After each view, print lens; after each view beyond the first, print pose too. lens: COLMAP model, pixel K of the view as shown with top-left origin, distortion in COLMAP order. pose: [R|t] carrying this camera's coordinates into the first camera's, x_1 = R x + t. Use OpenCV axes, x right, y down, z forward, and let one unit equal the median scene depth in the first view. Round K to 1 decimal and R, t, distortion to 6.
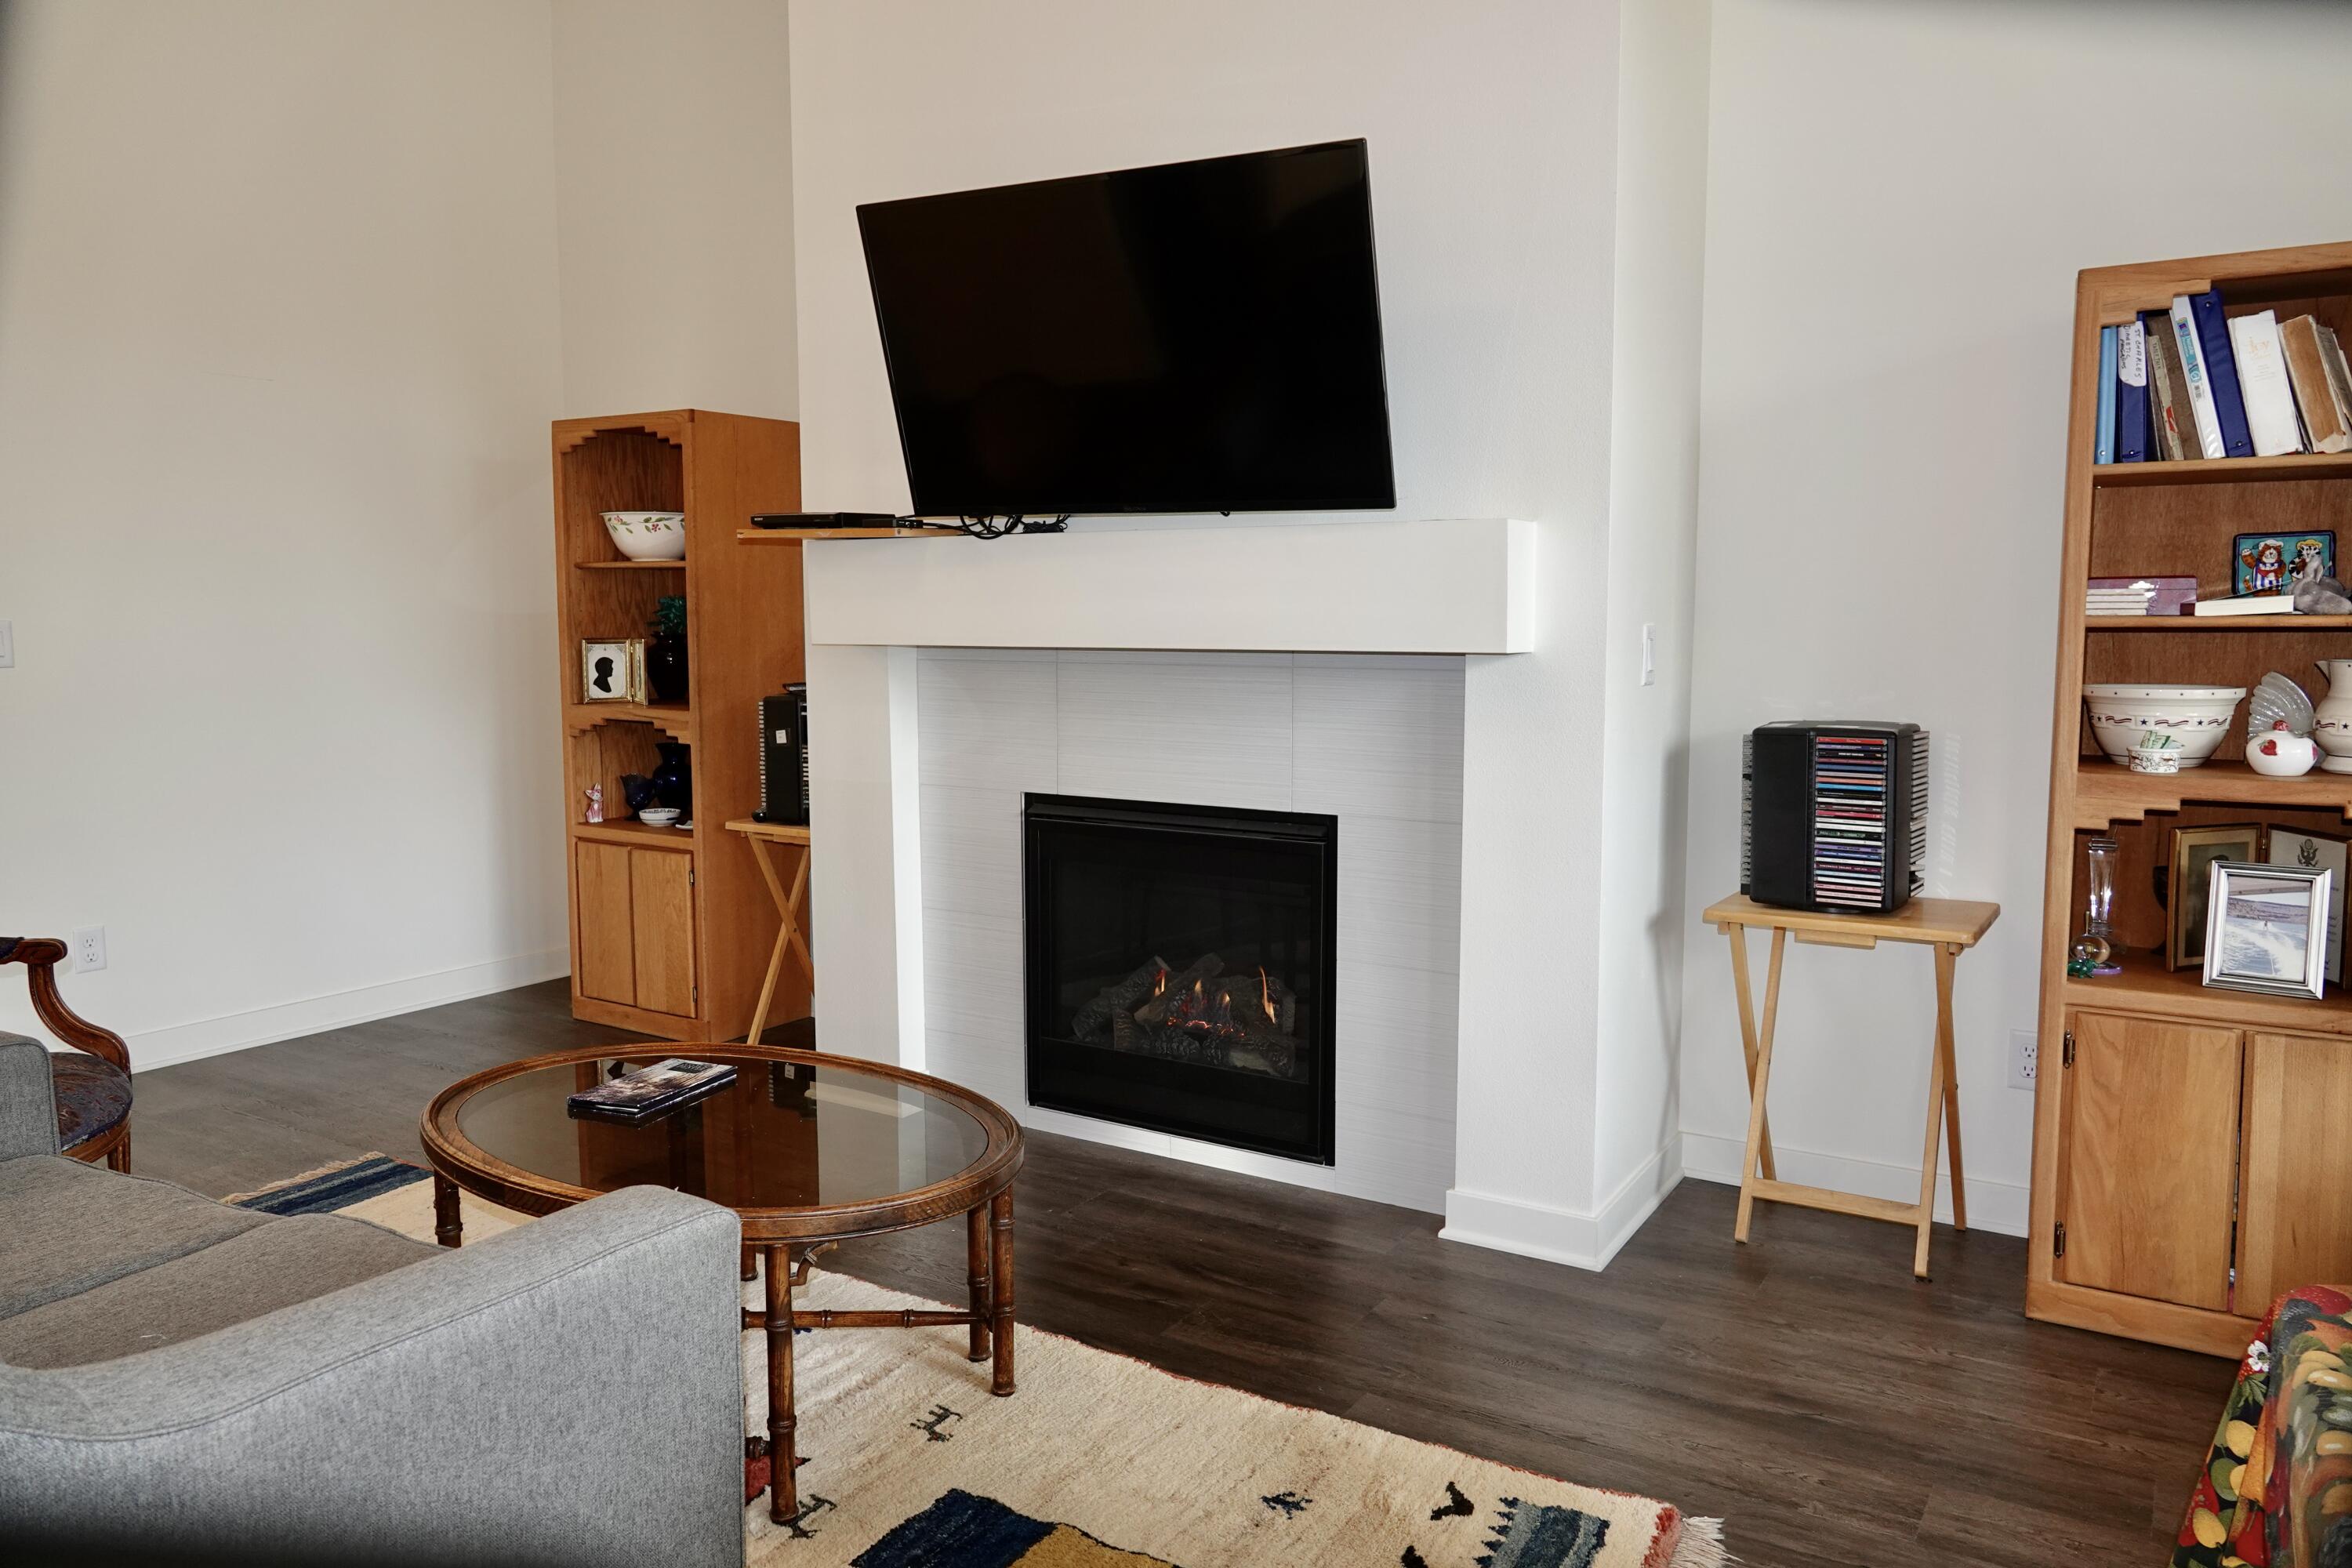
lens RADIAL K [[1642.3, 0, 1176.0], [0, 1642.3, 784.0], [0, 0, 1]] dist [0.000524, -0.000514]
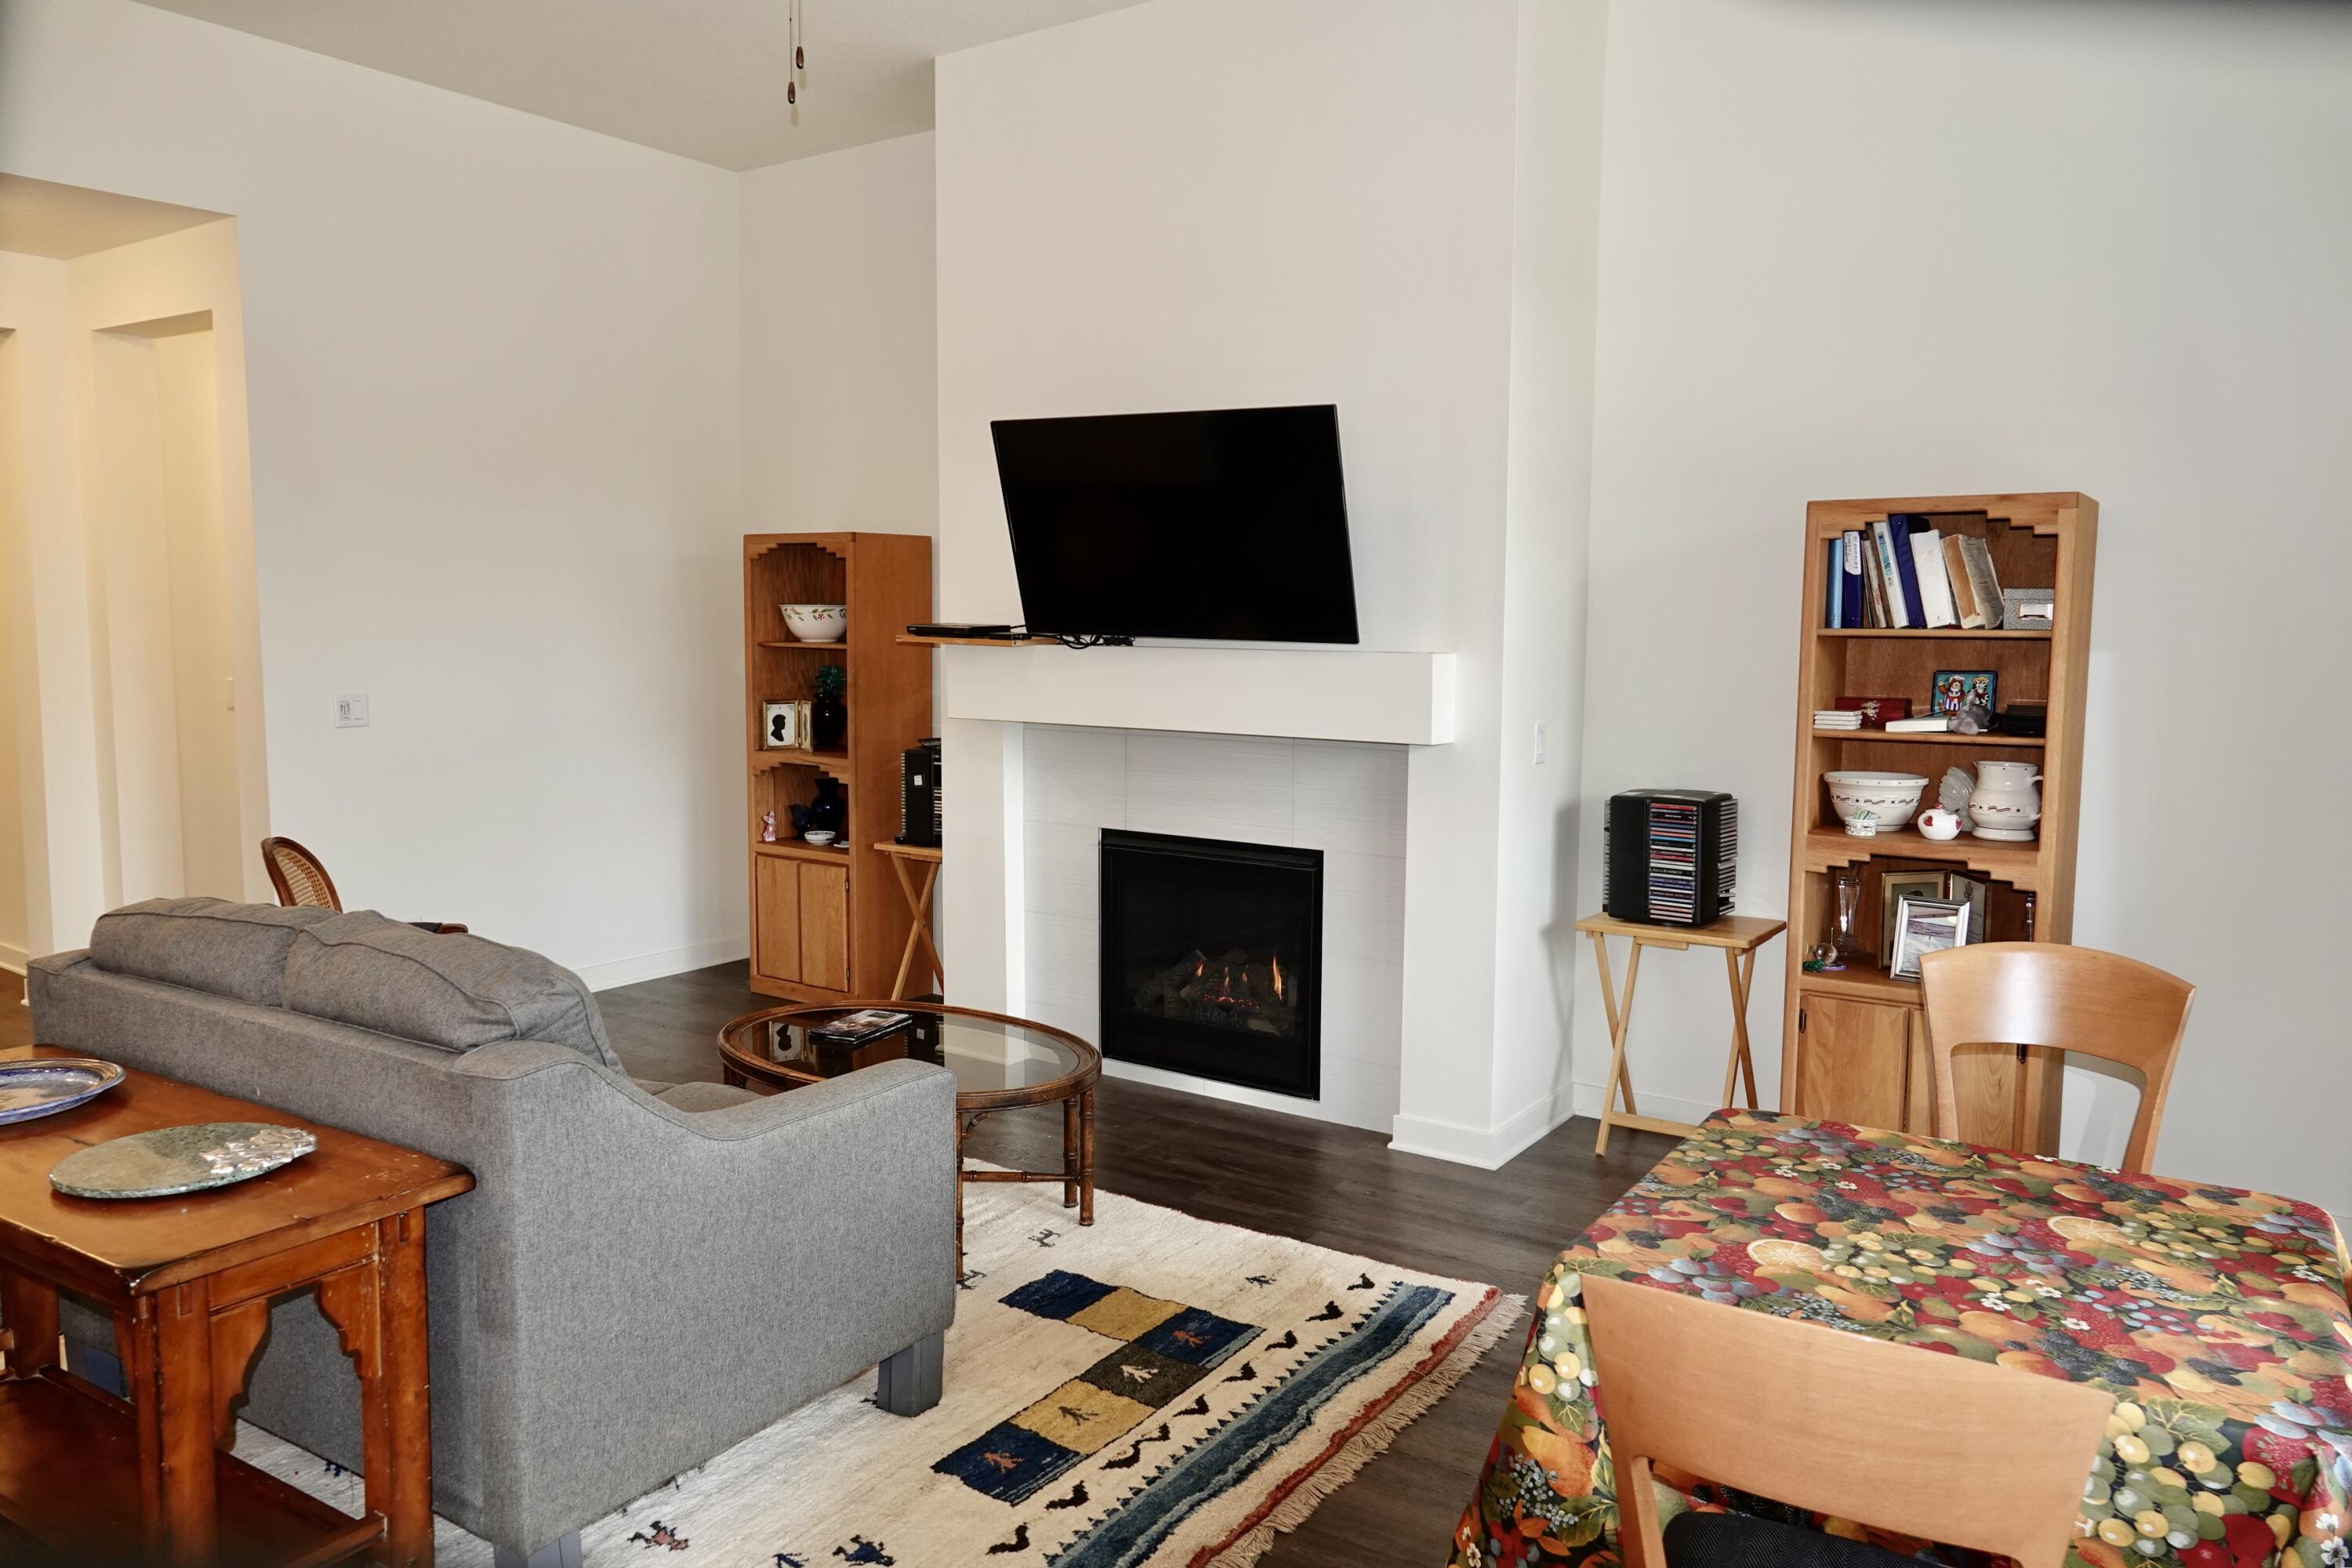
lens RADIAL K [[1642.3, 0, 1176.0], [0, 1642.3, 784.0], [0, 0, 1]] dist [0.000524, -0.000514]
pose [[0.999099, 0.013133, -0.040369, 0.030744], [-0.013226, 0.999910, -0.002056, -0.037163], [0.040338, 0.002588, 0.999183, -0.456532]]
